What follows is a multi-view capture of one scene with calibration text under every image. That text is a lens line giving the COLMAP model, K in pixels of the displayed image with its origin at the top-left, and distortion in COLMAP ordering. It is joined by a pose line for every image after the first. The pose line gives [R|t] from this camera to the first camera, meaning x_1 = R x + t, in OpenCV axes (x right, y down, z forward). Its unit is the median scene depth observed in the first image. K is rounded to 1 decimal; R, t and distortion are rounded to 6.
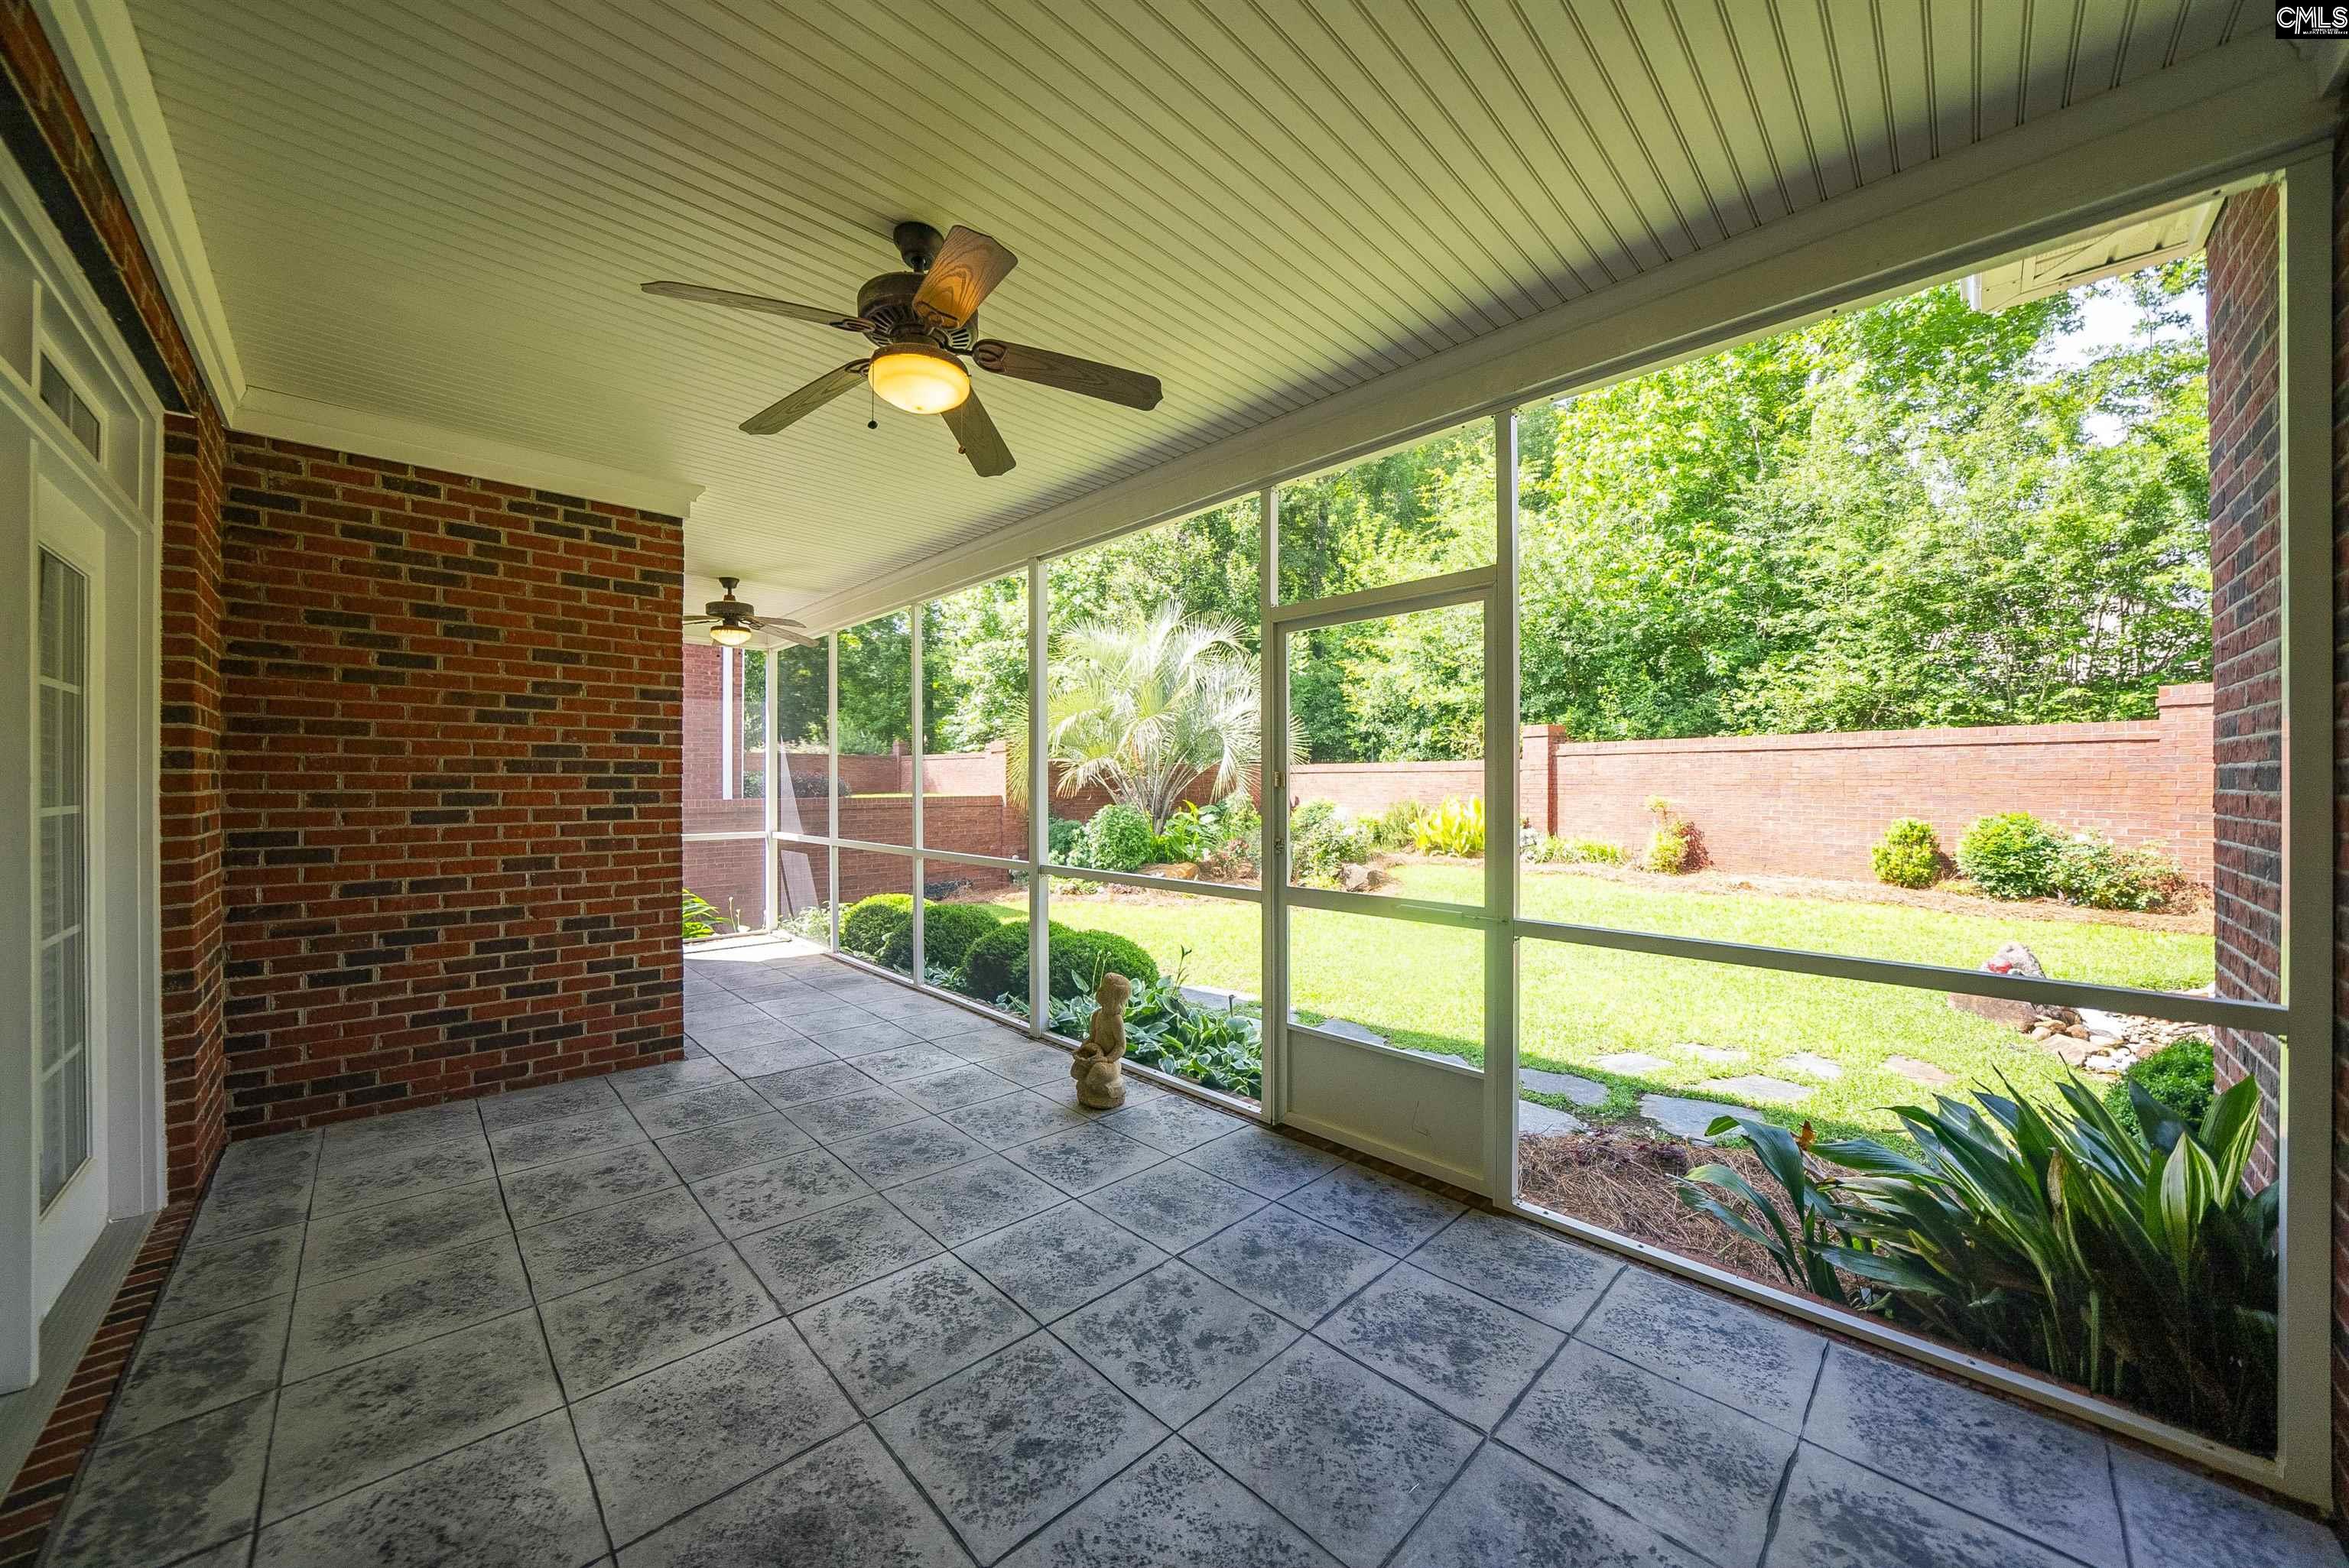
lens RADIAL K [[835.4, 0, 1174.5], [0, 835.4, 784.0], [0, 0, 1]] dist [-0.011946, -0.000054]
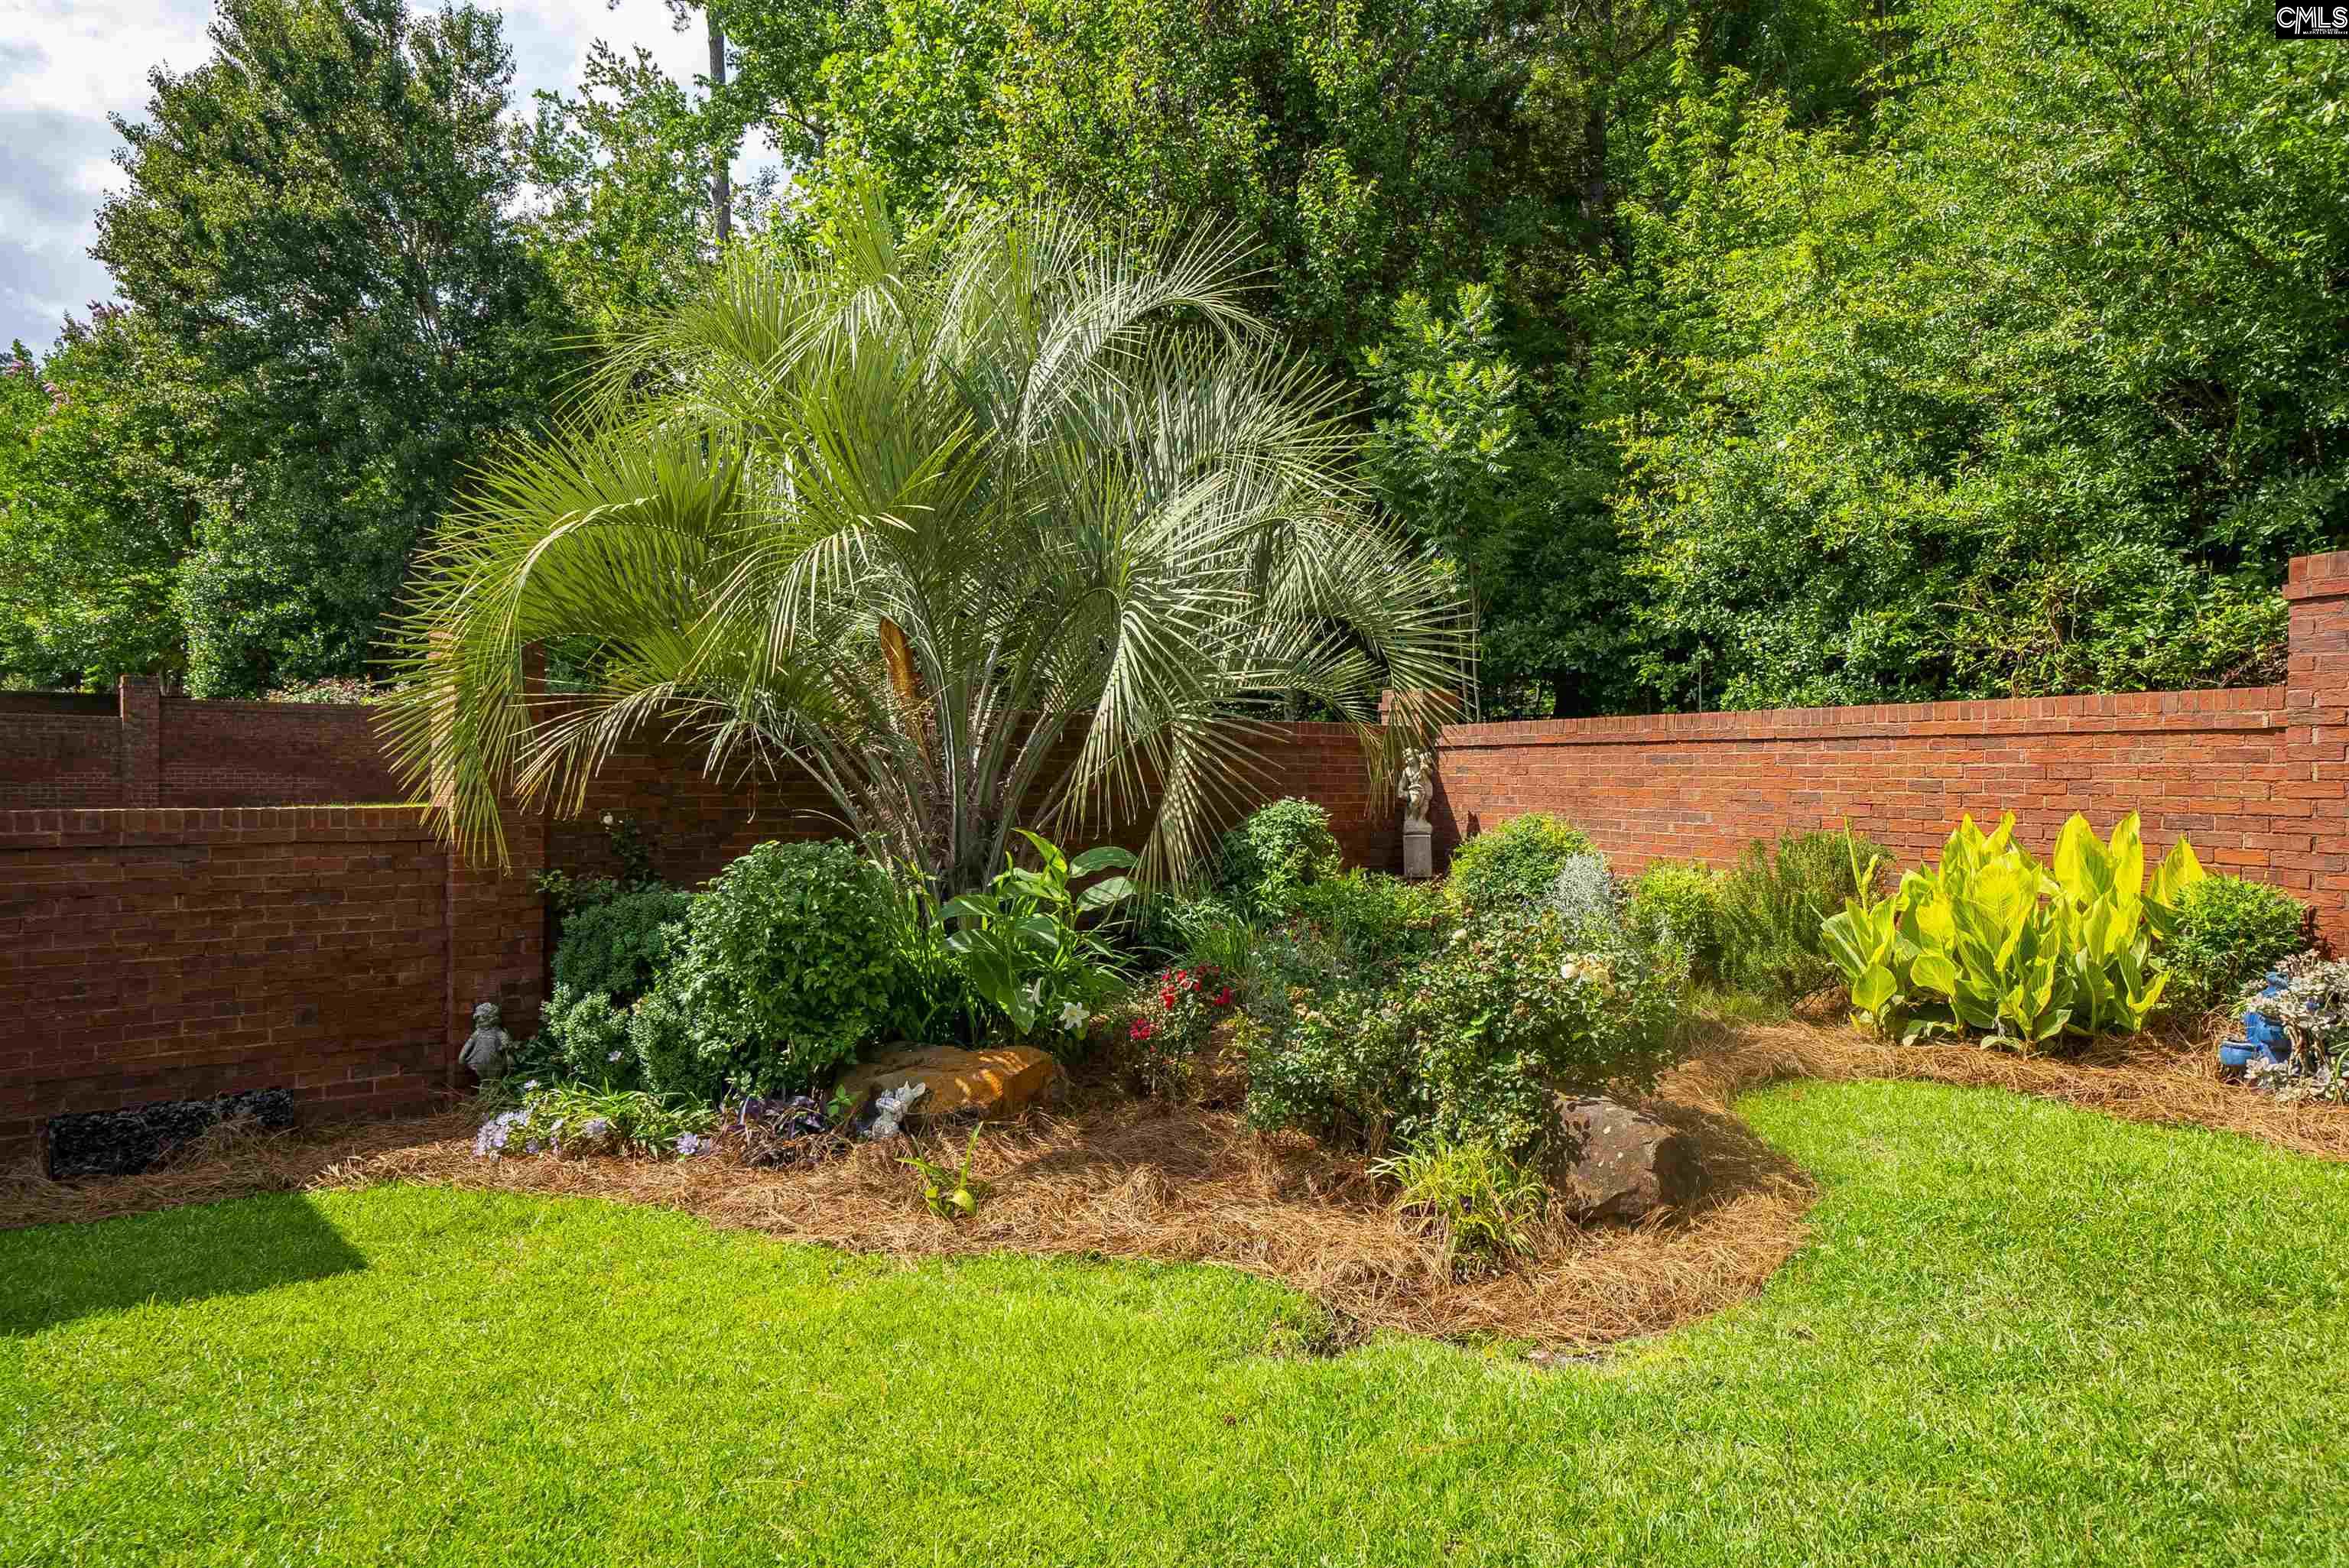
lens RADIAL K [[1540.8, 0, 1174.5], [0, 1540.8, 784.0], [0, 0, 1]] dist [0.049499, -0.000043]
pose [[0.994874, 0.005659, -0.100960, 0.090396], [-0.005417, 0.999982, 0.002673, 0.001670], [0.100974, -0.002113, 0.994887, 0.356549]]
